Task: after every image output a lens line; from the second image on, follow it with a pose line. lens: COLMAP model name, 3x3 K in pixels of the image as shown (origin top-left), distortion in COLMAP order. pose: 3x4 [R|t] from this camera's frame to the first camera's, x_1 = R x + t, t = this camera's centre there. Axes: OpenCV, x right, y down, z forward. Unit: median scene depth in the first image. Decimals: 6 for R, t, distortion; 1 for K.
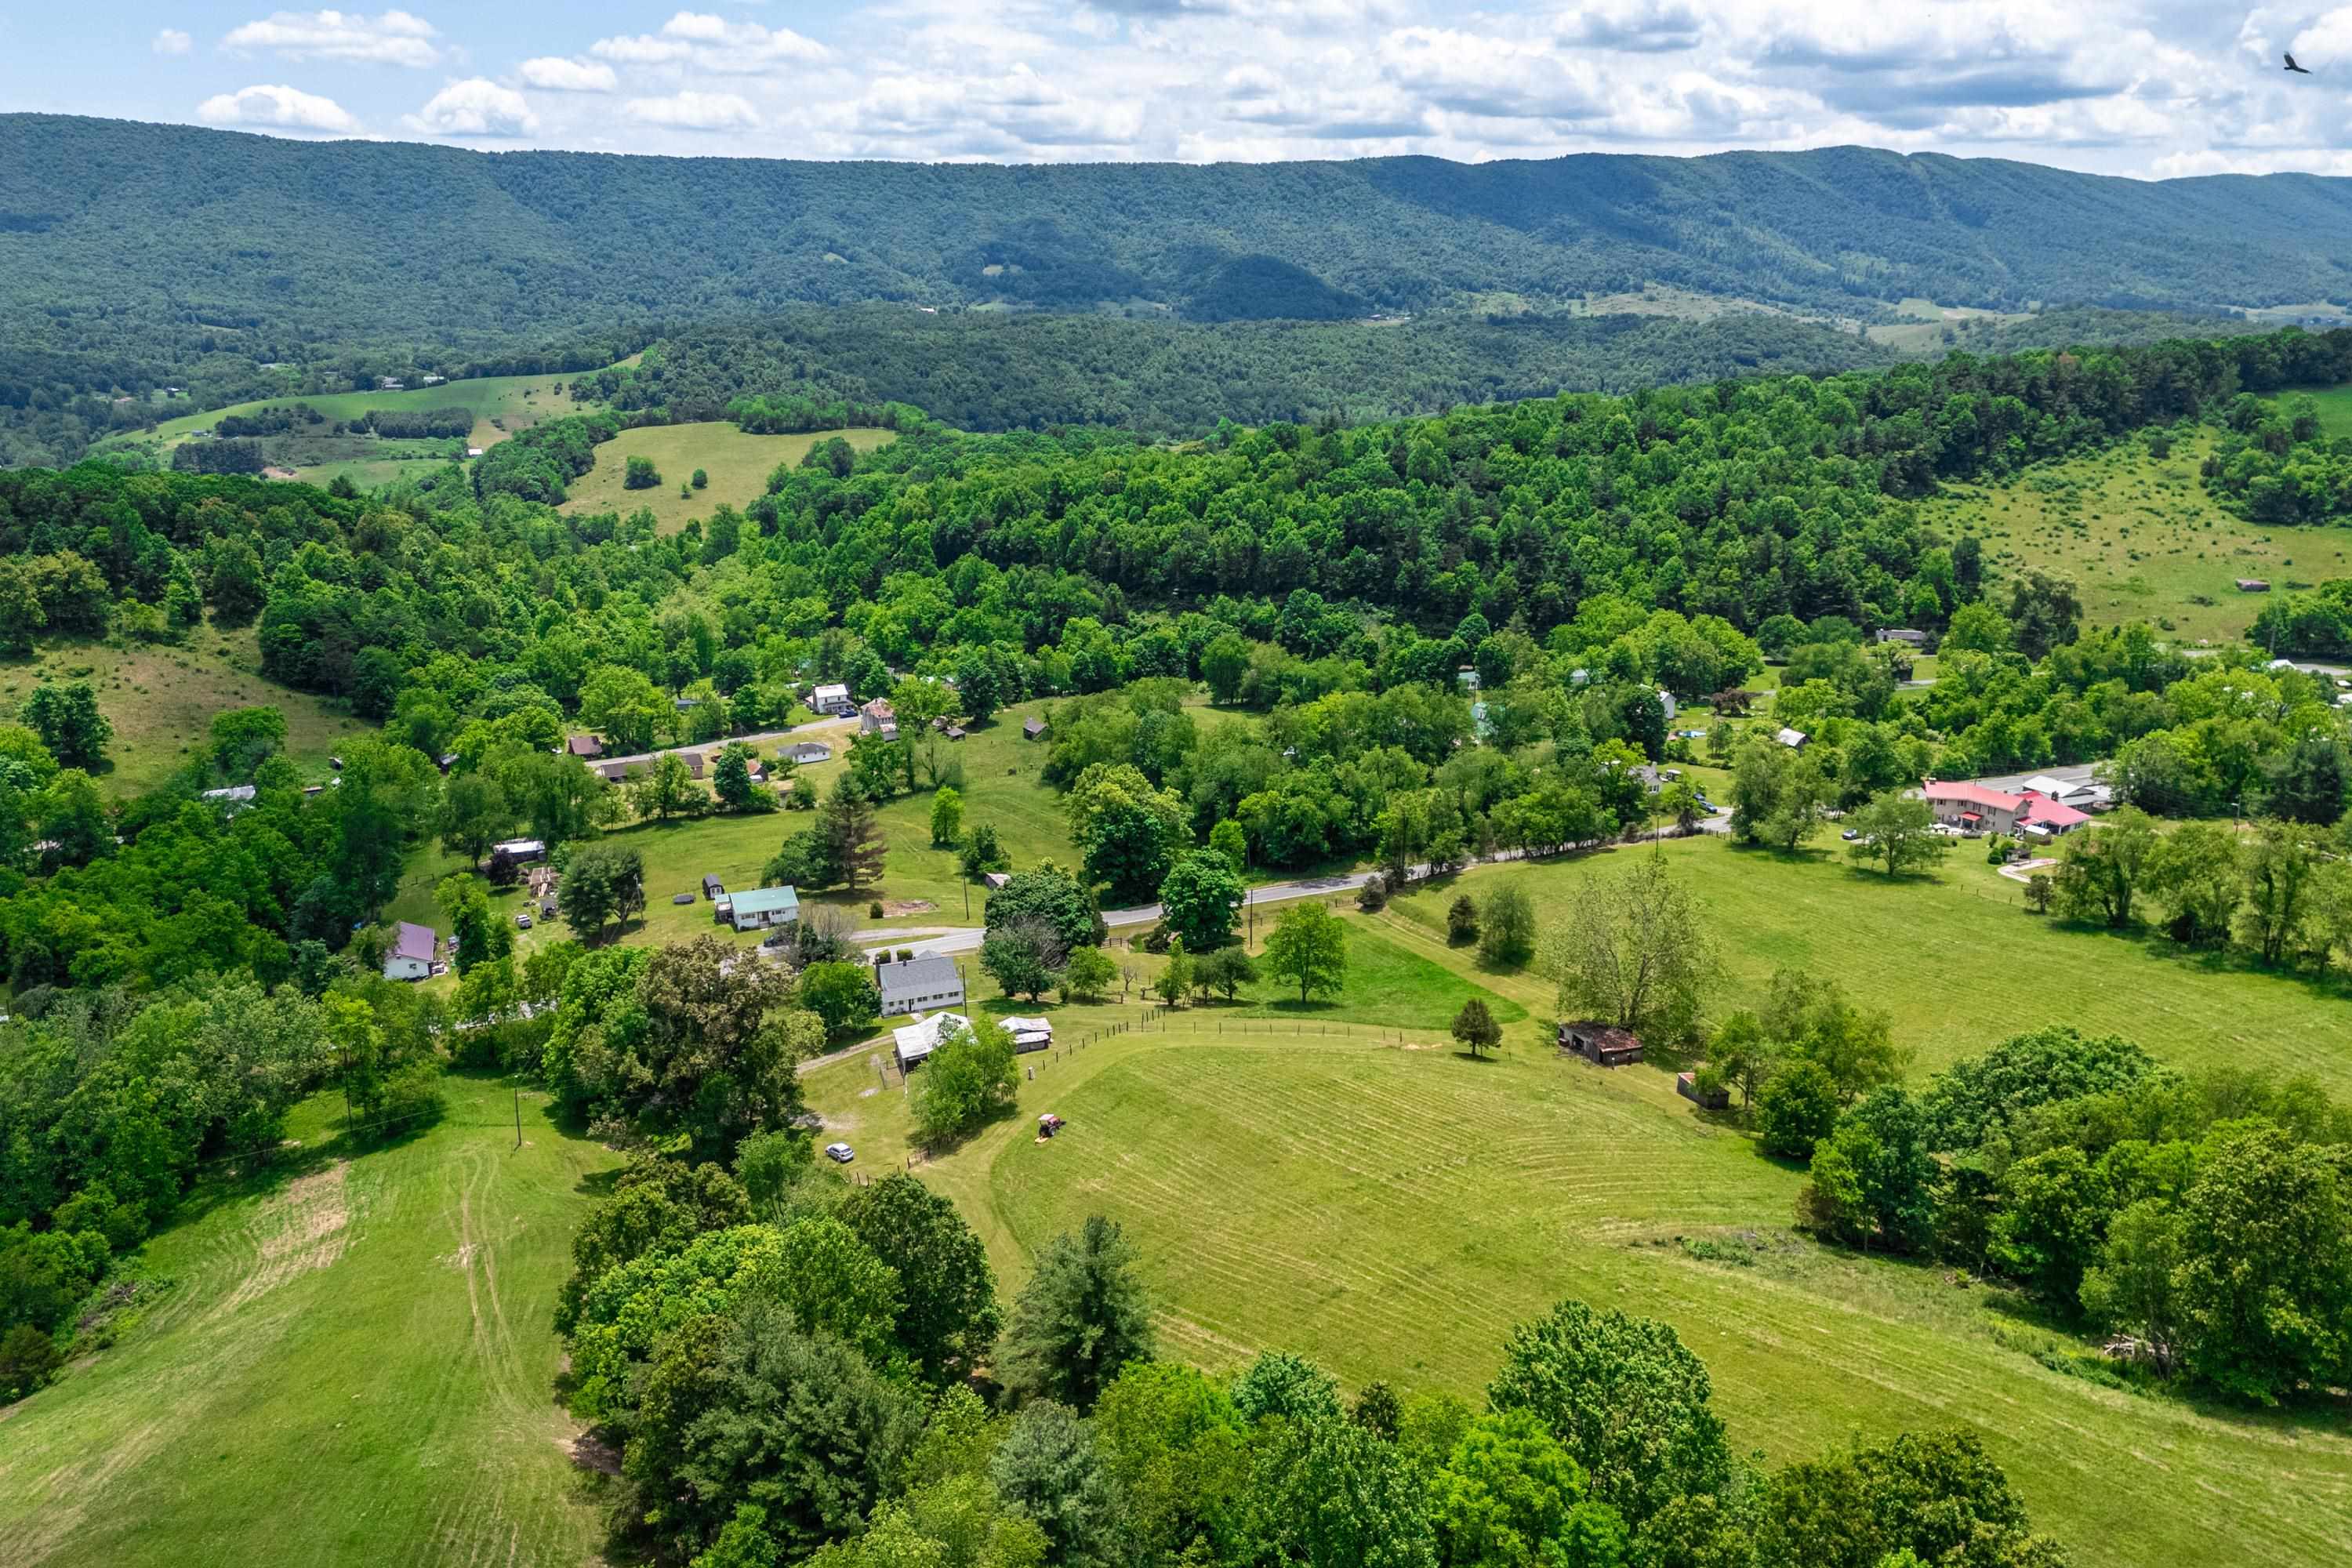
lens RADIAL K [[1718.6, 0, 1175.8], [0, 1718.6, 795.1], [0, 0, 1]] dist [0.076997, -0.079850]
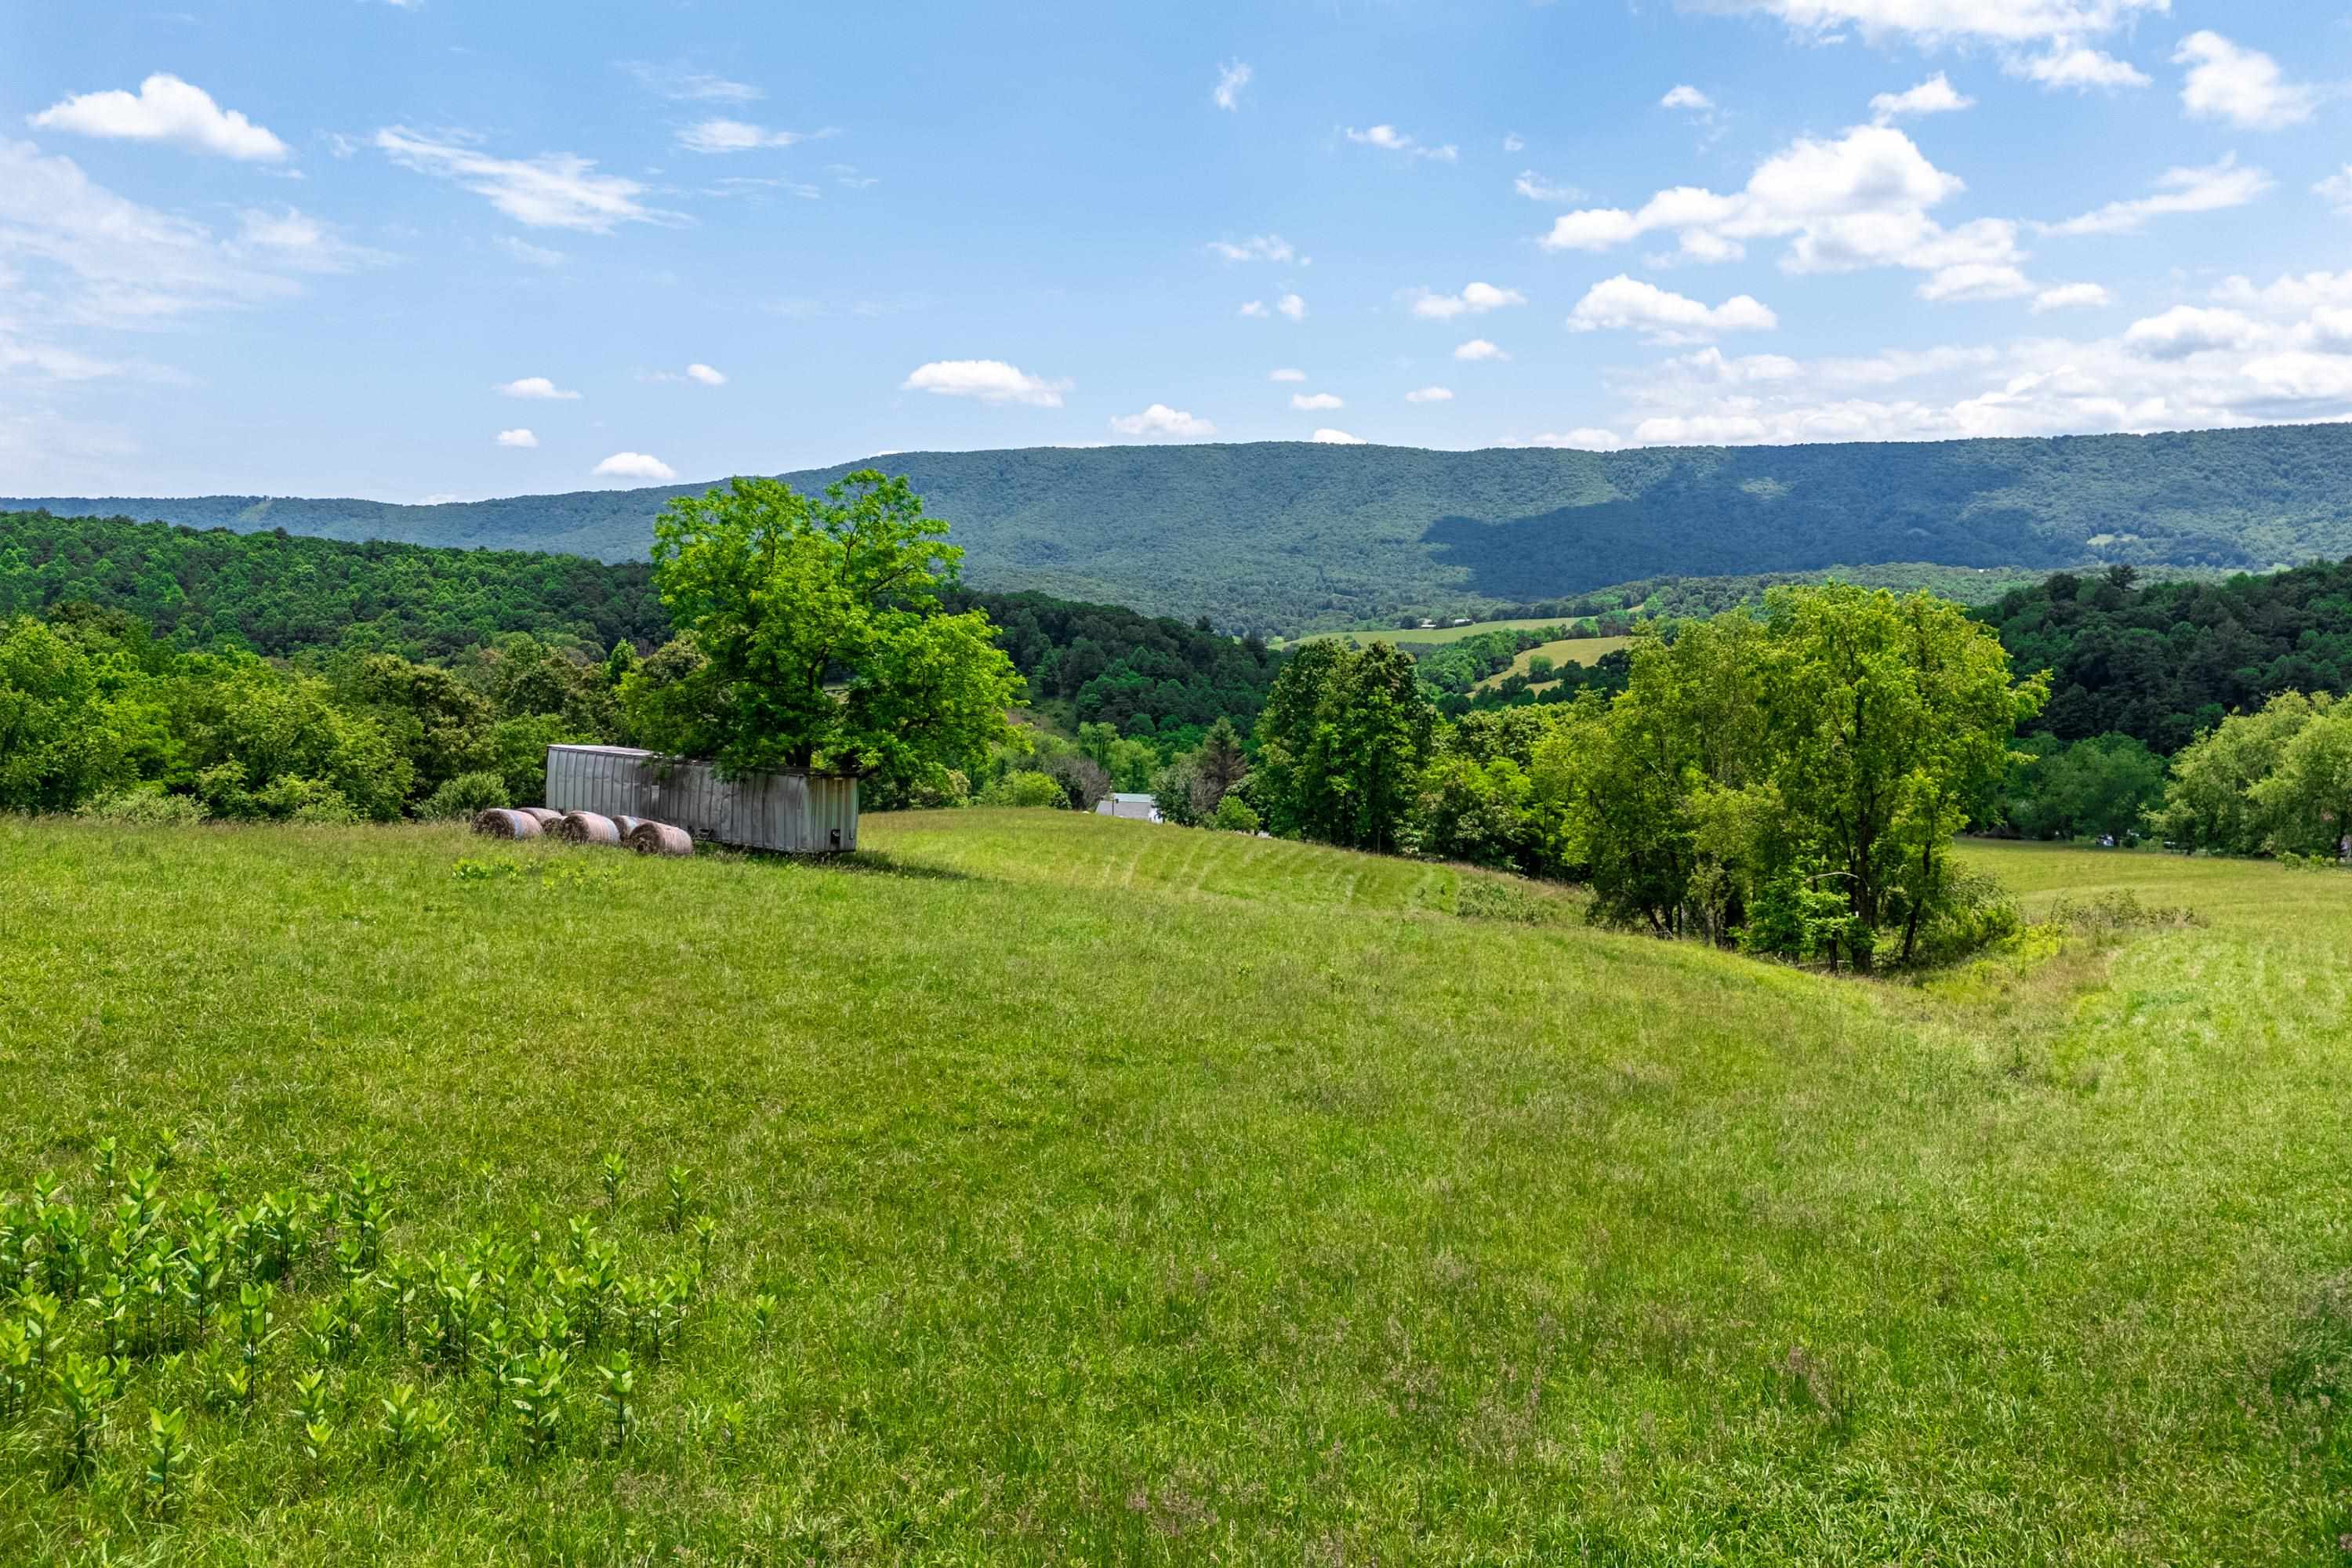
lens RADIAL K [[1718.6, 0, 1177.3], [0, 1718.6, 796.4], [0, 0, 1]] dist [0.076997, -0.079850]
pose [[0.809603, 0.070071, -0.582780, 0.238017], [-0.166198, 0.979585, -0.113102, 0.088589], [0.562957, 0.188424, 0.804721, -0.000769]]
